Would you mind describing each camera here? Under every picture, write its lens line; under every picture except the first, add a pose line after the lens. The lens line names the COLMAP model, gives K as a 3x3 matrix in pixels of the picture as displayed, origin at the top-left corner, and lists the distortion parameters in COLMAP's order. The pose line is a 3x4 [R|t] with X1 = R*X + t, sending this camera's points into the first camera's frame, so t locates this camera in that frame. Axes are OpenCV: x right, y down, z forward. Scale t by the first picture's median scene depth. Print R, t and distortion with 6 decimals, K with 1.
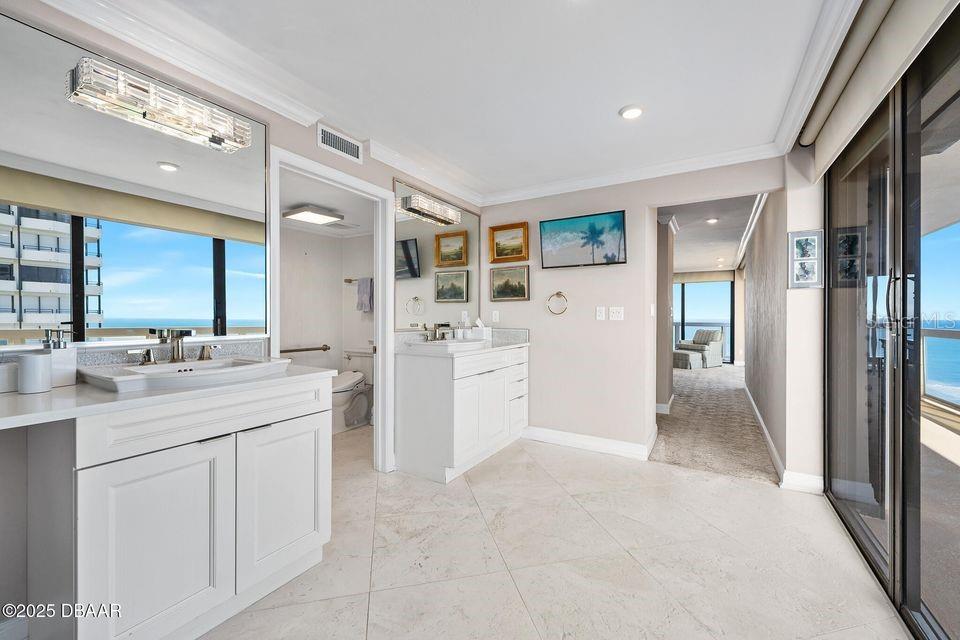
lens RADIAL K [[392.3, 0, 482.4], [0, 392.3, 317.5], [0, 0, 1]] dist [0.001747, 0.000407]
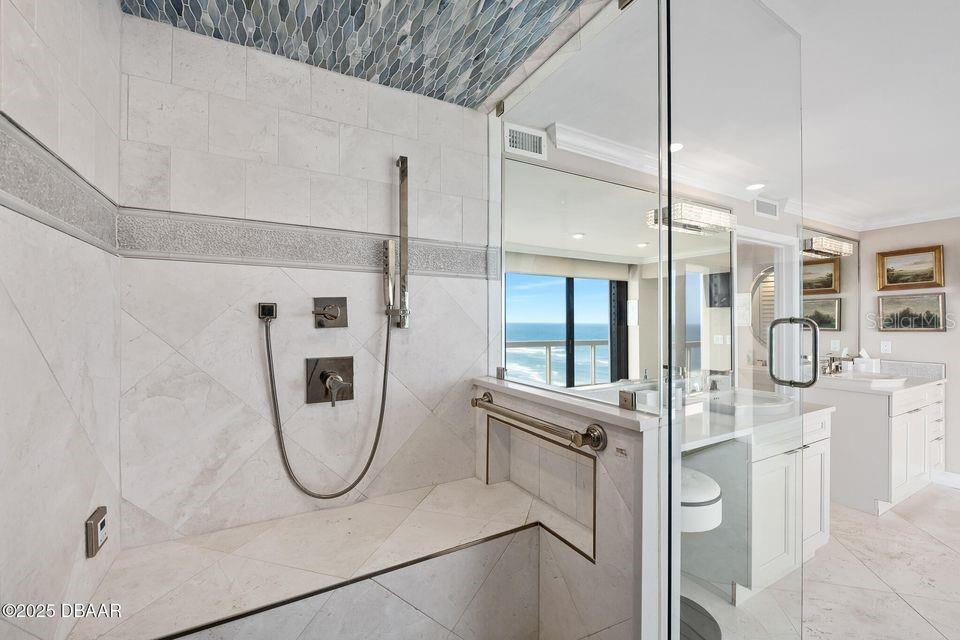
lens RADIAL K [[392.3, 0, 477.7], [0, 392.3, 322.9], [0, 0, 1]] dist [0.001747, 0.000407]
pose [[0.864161, -0.000898, -0.503214, -0.342514], [0.001272, 0.999999, 0.000399, -0.063450], [0.503214, -0.000985, 0.864162, -0.309197]]
